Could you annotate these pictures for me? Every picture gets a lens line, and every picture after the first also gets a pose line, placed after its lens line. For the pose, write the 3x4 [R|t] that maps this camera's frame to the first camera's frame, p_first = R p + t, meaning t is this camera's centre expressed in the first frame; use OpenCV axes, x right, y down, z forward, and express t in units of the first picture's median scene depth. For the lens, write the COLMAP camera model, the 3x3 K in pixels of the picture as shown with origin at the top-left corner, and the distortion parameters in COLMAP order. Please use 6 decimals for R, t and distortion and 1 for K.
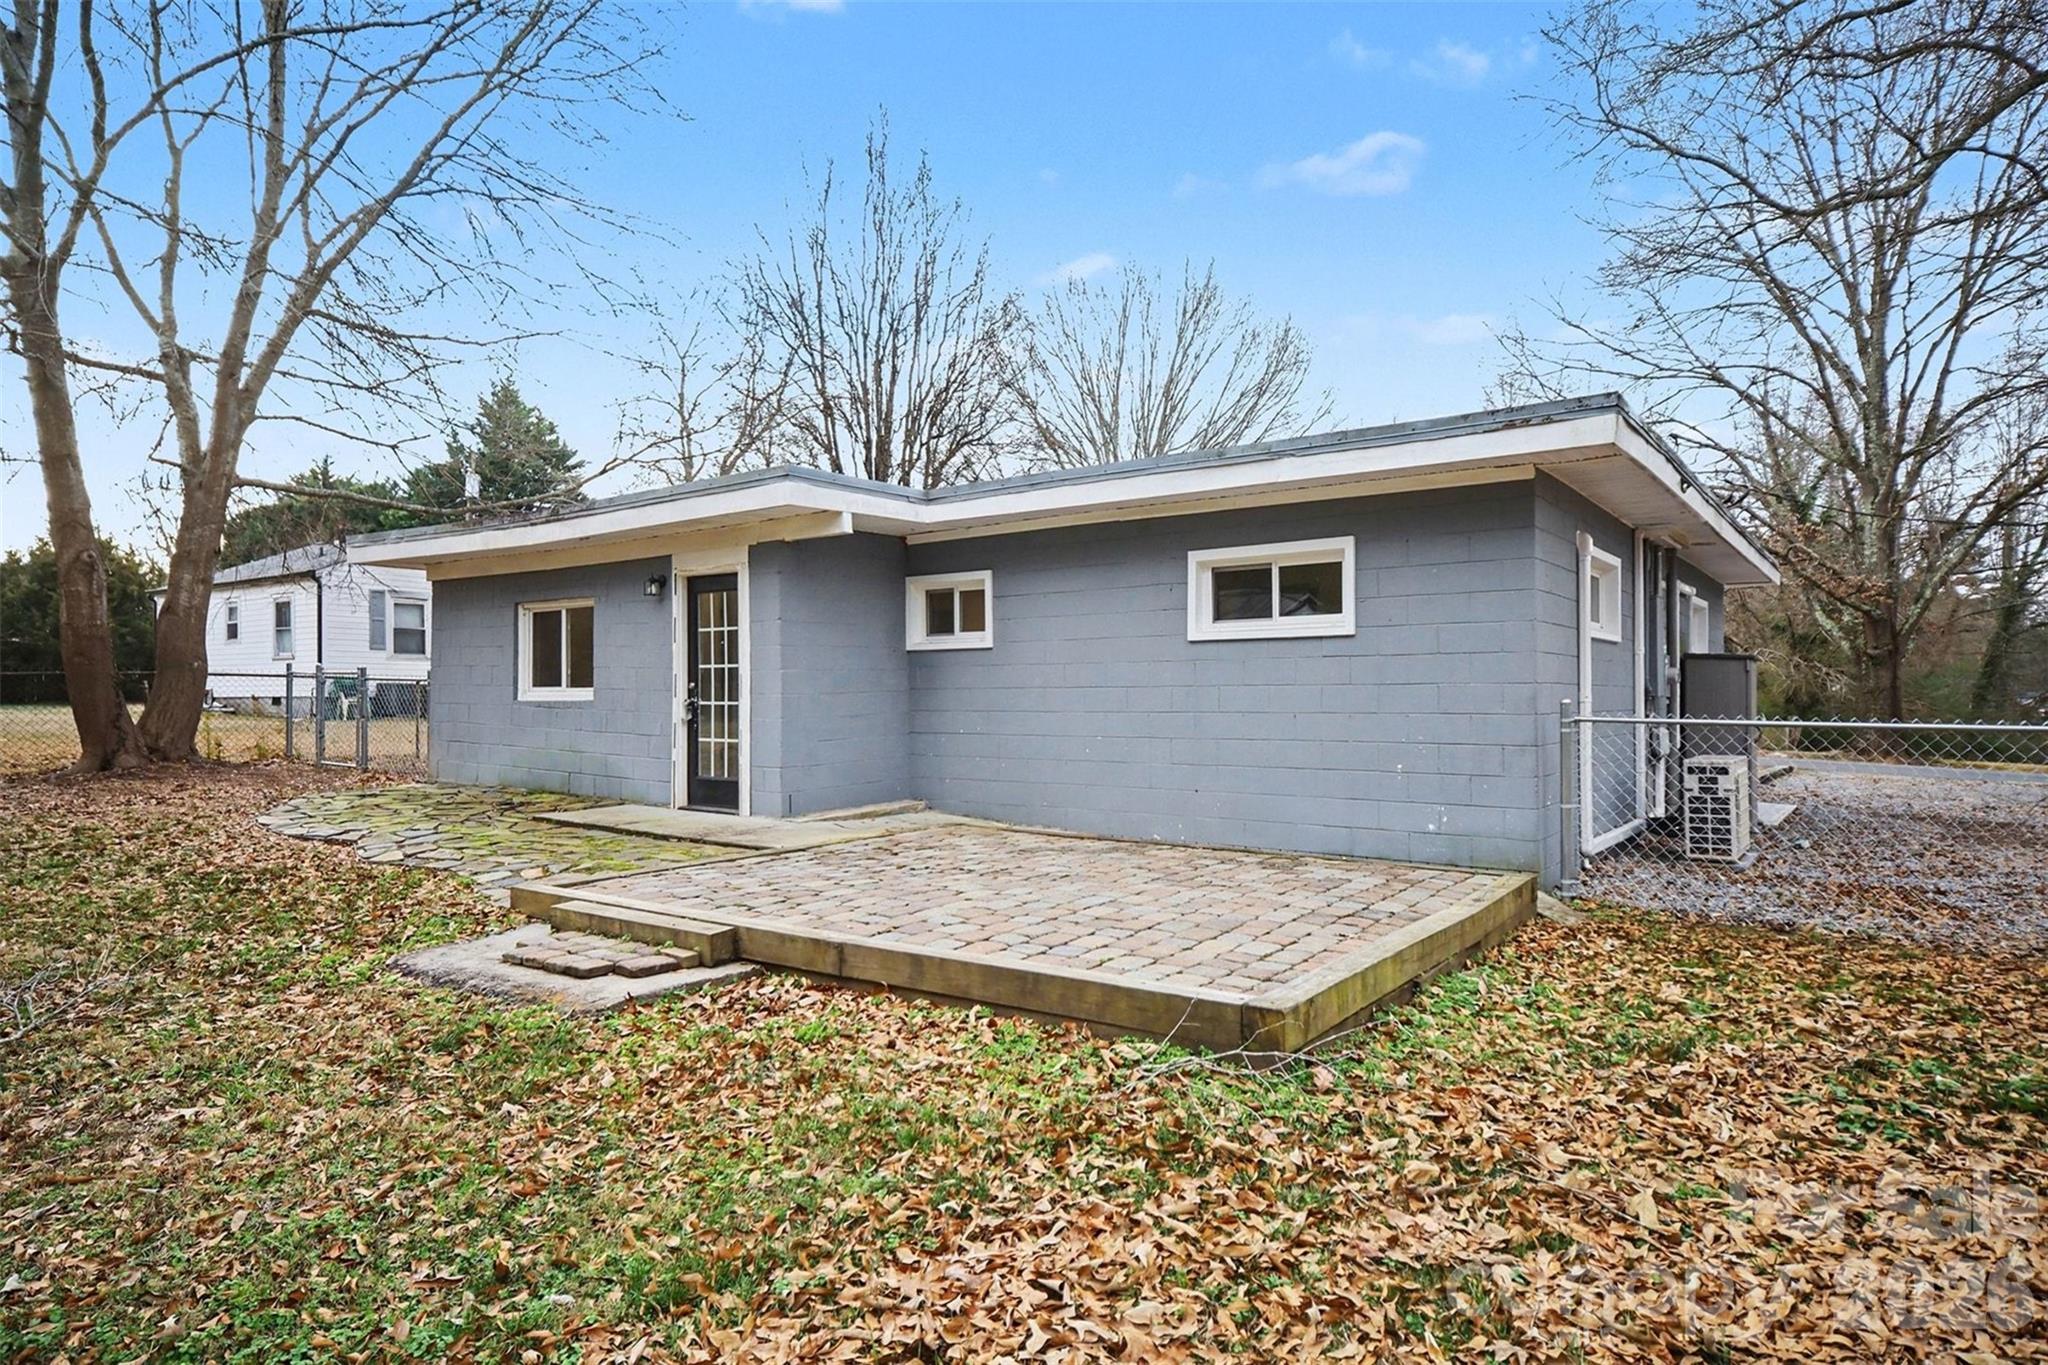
lens RADIAL K [[1175.5, 0, 1024.0], [0, 1175.5, 682.5], [0, 0, 1]] dist [-0.001449, -0.000370]
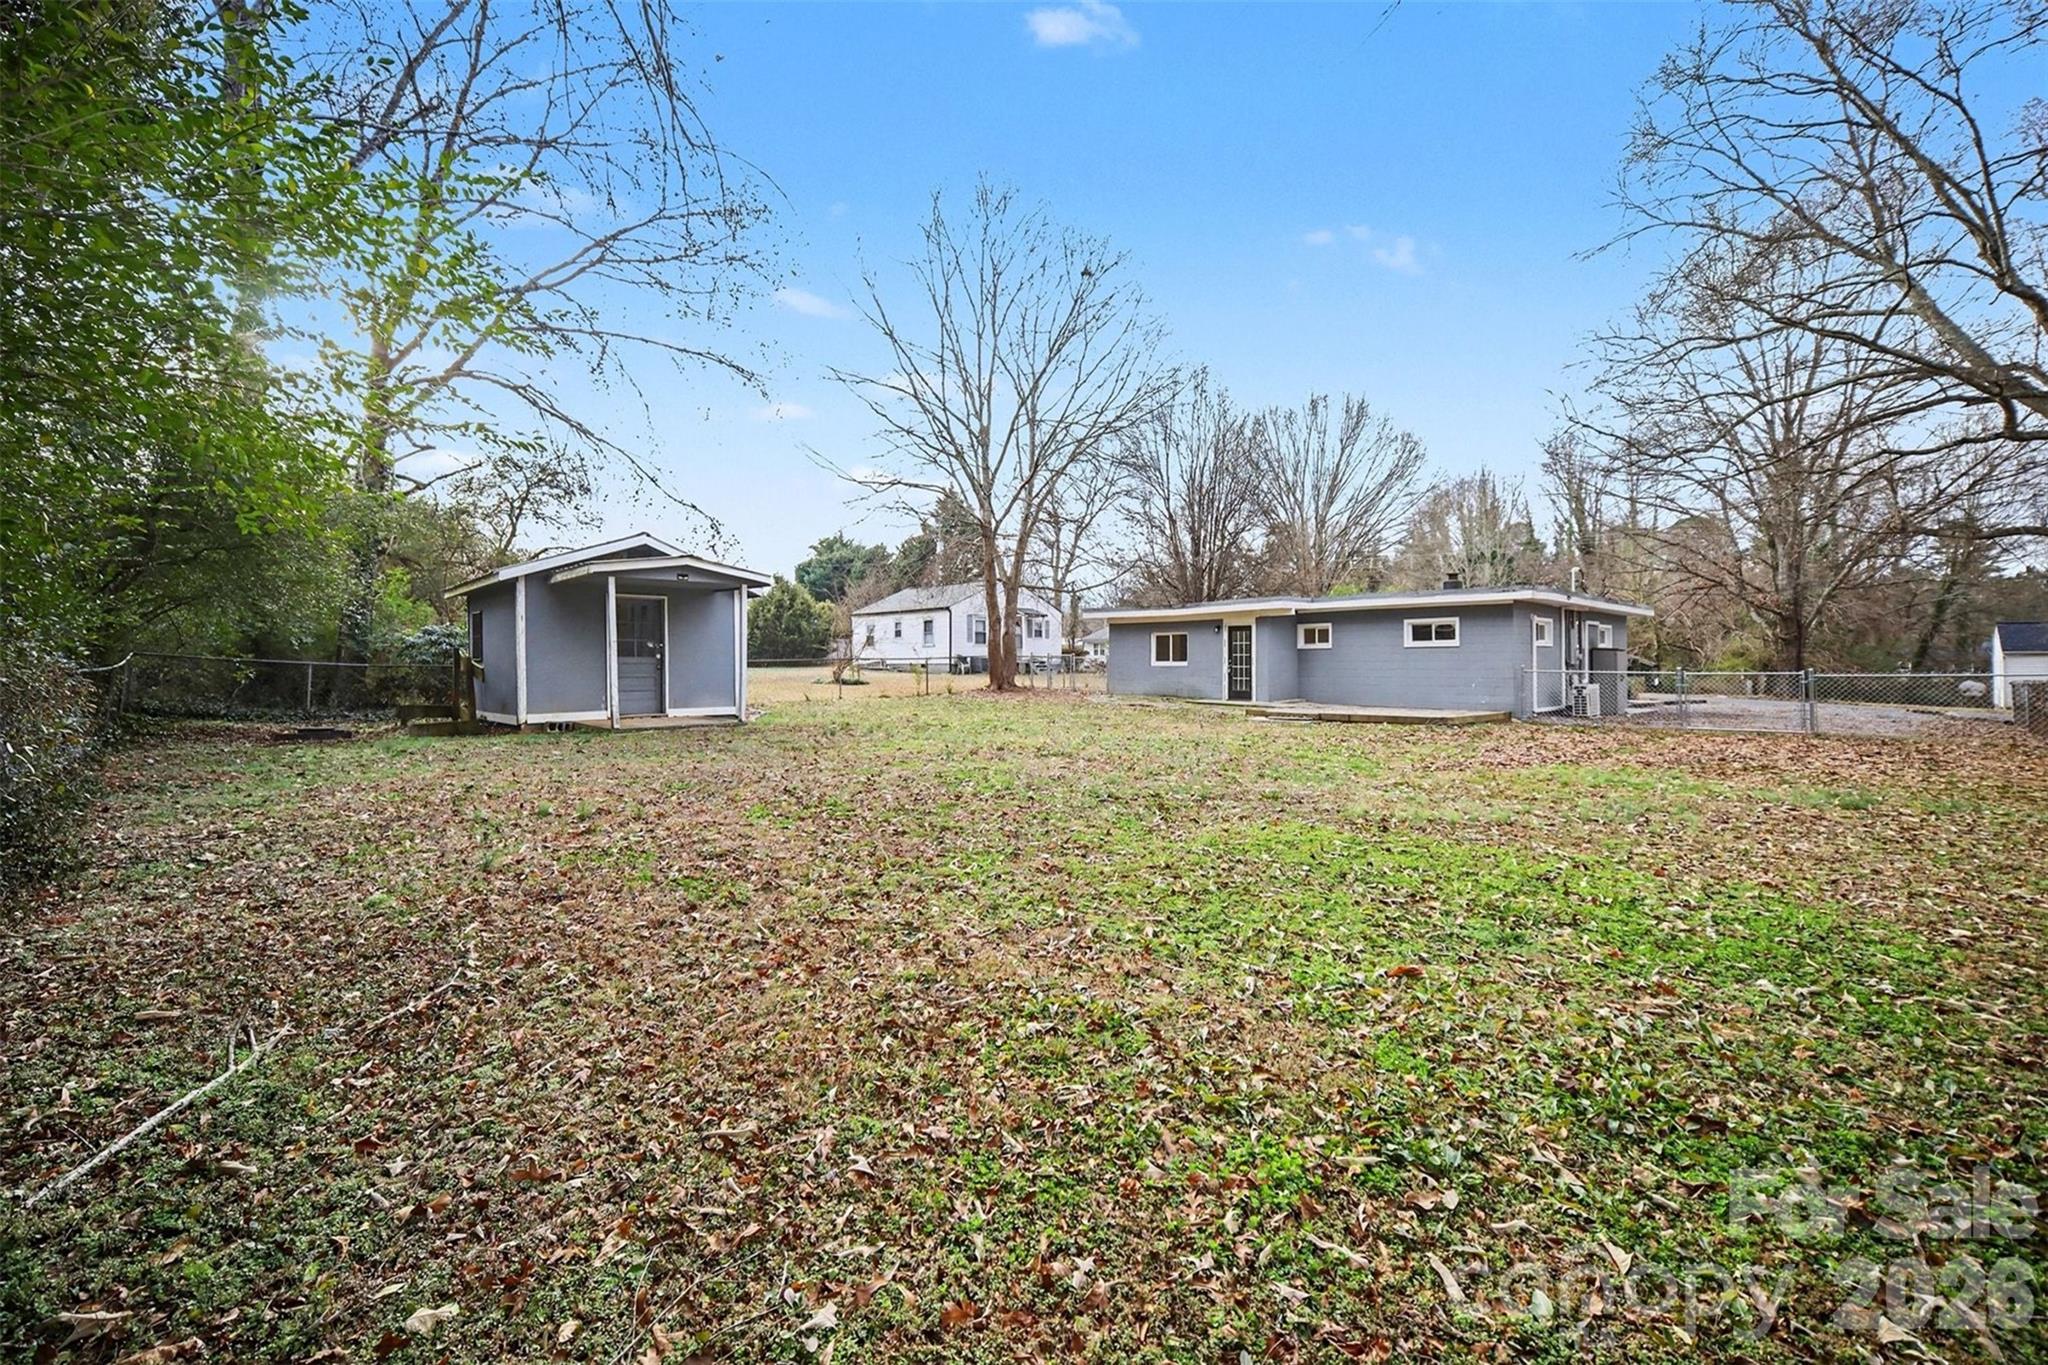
lens RADIAL K [[865.9, 0, 1032.8], [0, 865.9, 667.5], [0, 0, 1]] dist [0.019769, 0.000064]
pose [[0.984224, 0.000004, -0.176927, -0.382334], [0.003132, 0.999843, 0.017443, -0.021182], [0.176899, -0.017722, 0.984069, -1.330519]]
